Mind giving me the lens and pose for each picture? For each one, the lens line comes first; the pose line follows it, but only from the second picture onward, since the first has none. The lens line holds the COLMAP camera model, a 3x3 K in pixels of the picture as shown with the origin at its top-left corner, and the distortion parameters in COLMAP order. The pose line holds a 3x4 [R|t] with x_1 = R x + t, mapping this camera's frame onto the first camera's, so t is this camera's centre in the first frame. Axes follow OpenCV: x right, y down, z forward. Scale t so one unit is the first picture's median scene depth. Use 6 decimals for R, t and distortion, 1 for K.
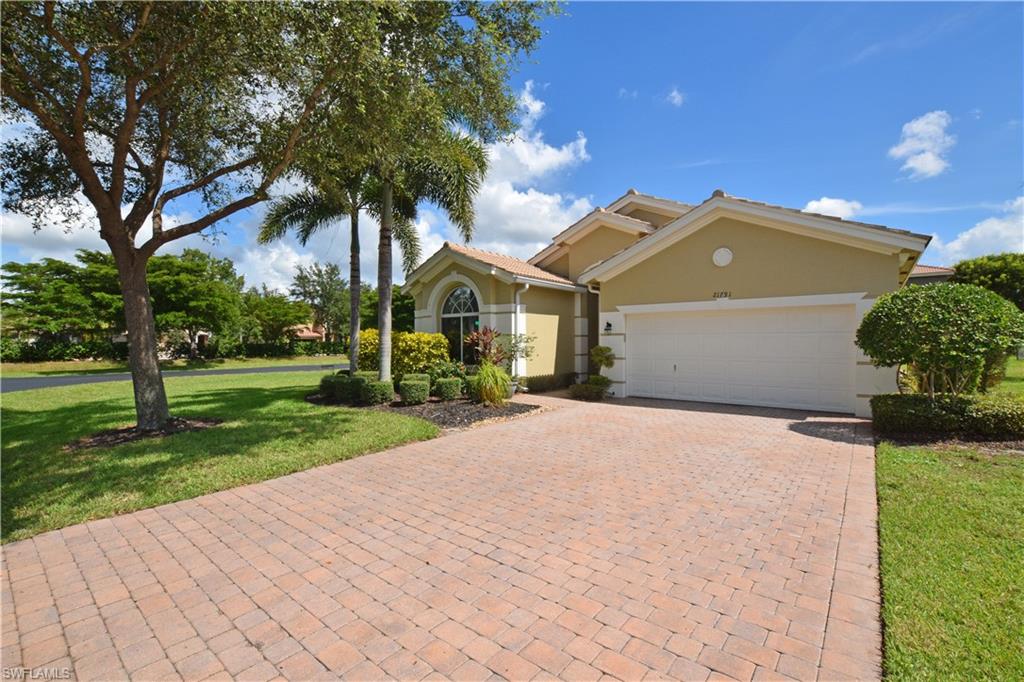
lens RADIAL K [[454.0, 0, 512.0], [0, 454.0, 341.0], [0, 0, 1]] dist [-0.025836, 0.000549]
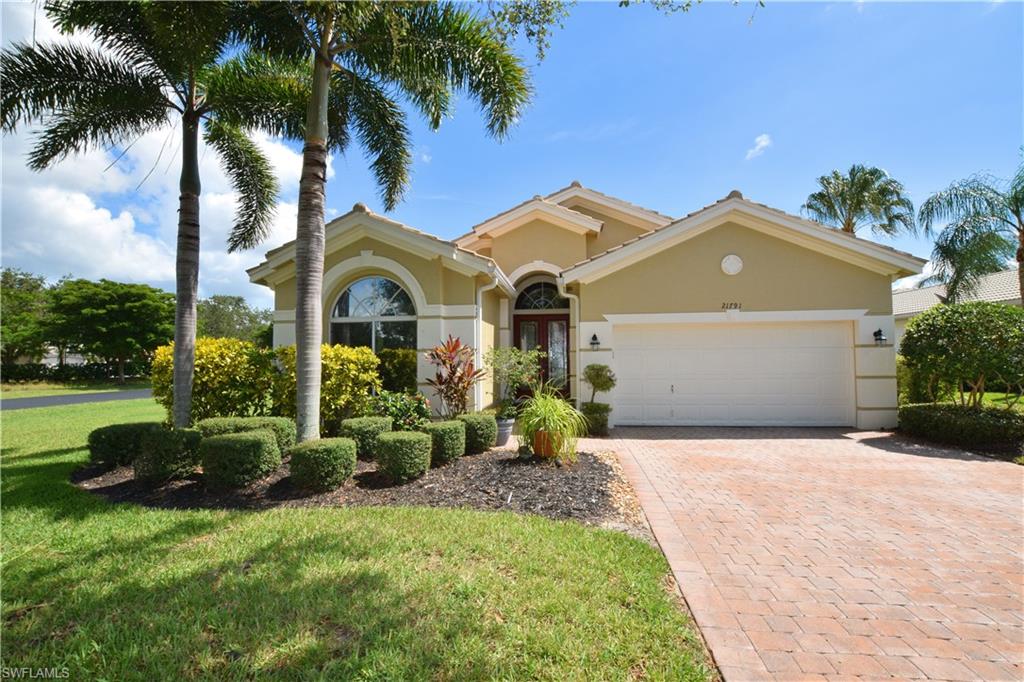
lens RADIAL K [[454.0, 0, 512.0], [0, 454.0, 341.0], [0, 0, 1]] dist [-0.025836, 0.000549]
pose [[0.846368, 0.017042, 0.532325, -0.317488], [0.006748, 0.999065, -0.042712, 0.002981], [-0.532555, 0.039742, 0.845462, 0.381395]]
